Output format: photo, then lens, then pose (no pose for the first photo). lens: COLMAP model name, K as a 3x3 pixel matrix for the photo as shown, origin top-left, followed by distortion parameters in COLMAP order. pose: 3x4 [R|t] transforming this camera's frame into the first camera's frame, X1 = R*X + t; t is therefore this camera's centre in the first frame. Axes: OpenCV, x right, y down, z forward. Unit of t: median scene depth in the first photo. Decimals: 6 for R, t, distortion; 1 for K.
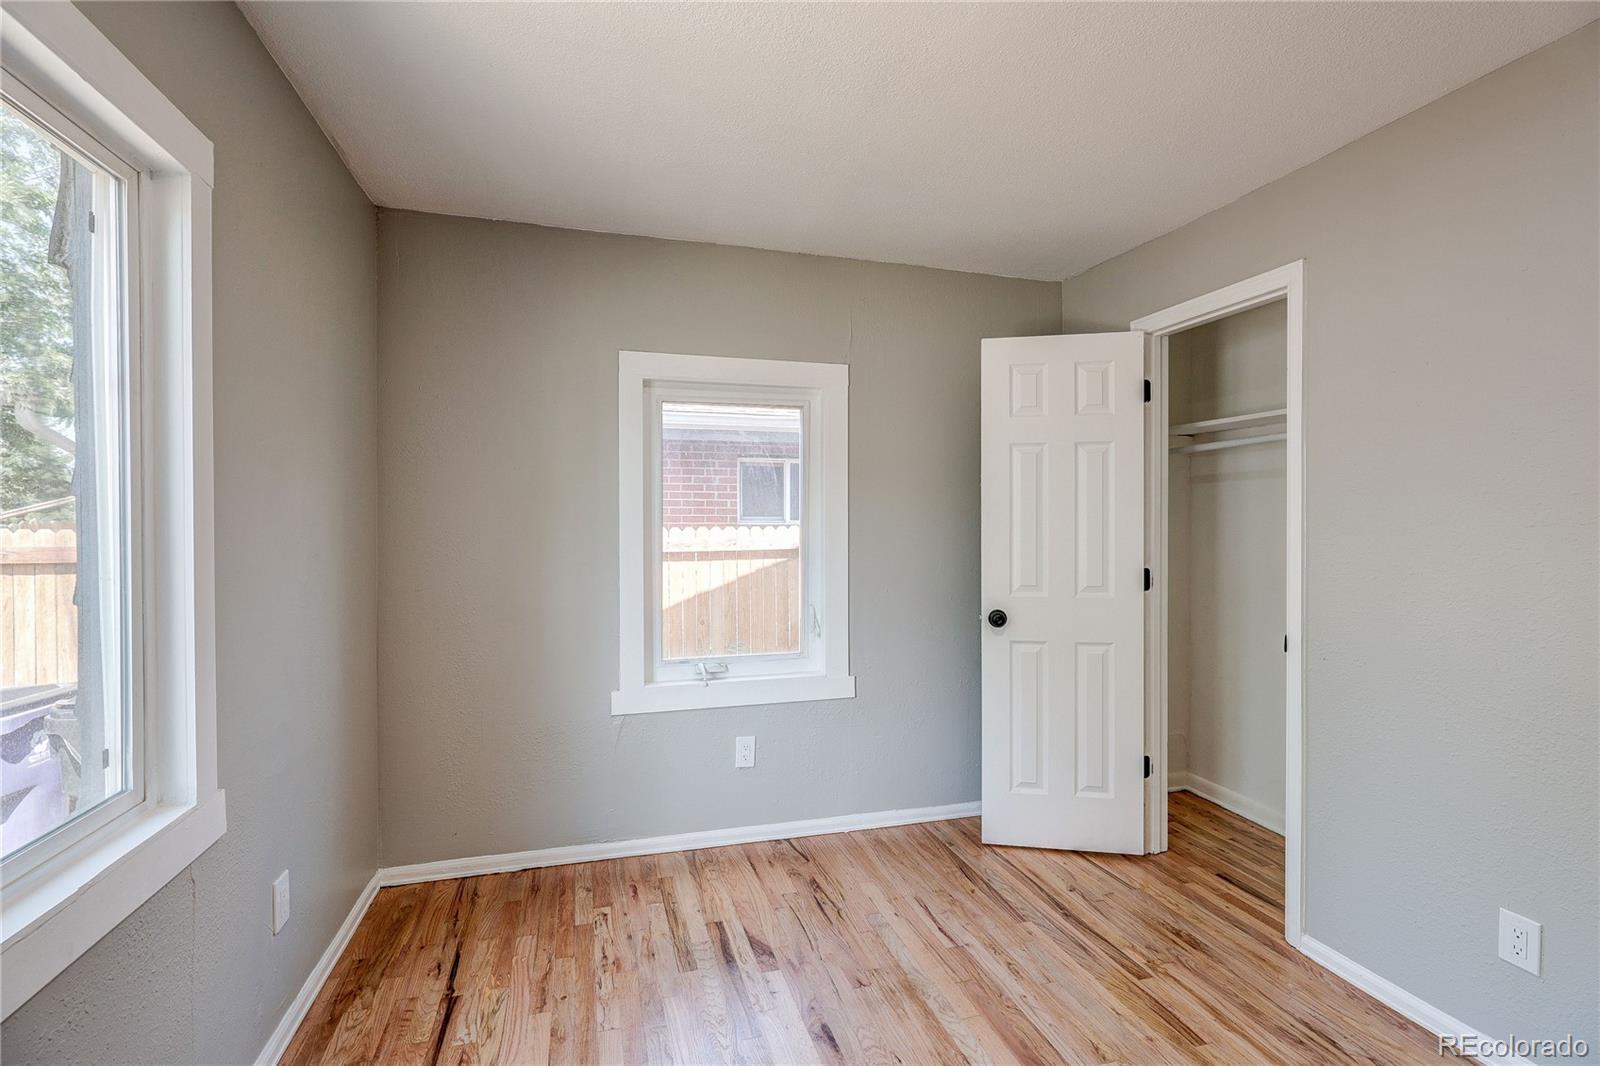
lens RADIAL K [[732.6, 0, 798.4], [0, 732.6, 537.4], [0, 0, 1]] dist [-0.002375, -0.000353]
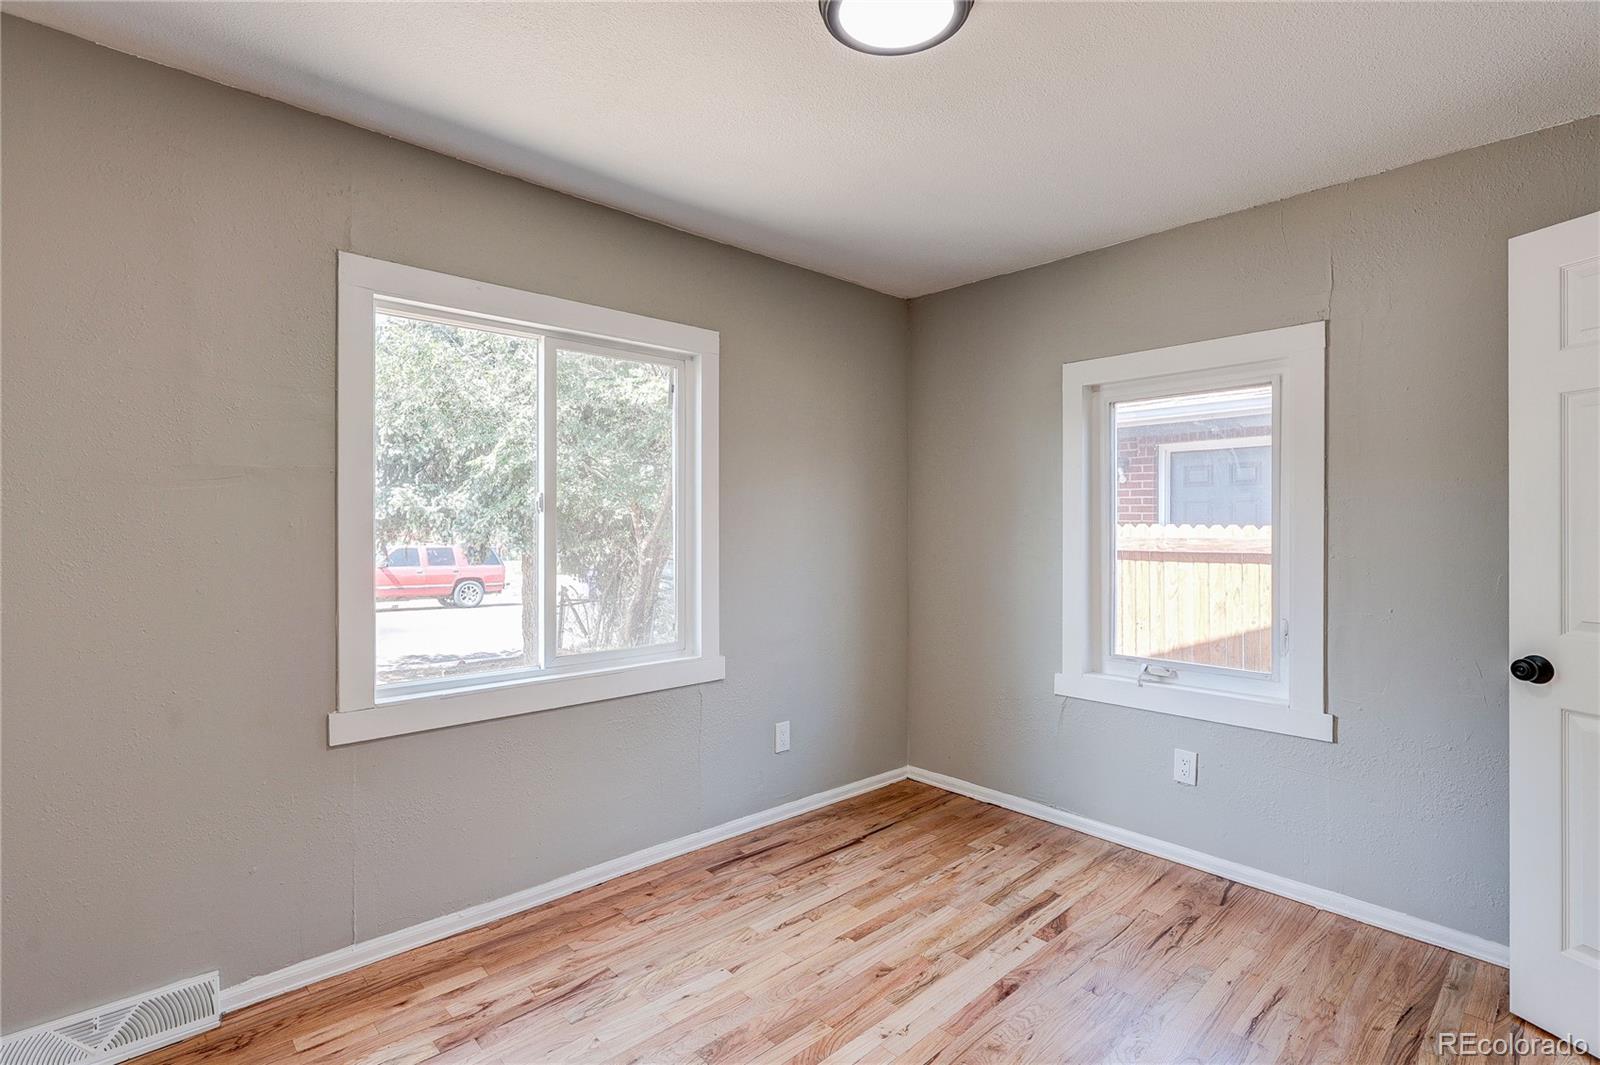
lens RADIAL K [[751.9, 0, 793.7], [0, 751.9, 538.1], [0, 0, 1]] dist [0.000983, 0.000809]
pose [[0.442779, 0.015540, -0.896496, 0.640016], [-0.009362, 0.999875, 0.012708, -0.005947], [0.896582, 0.002766, 0.442869, 0.150091]]
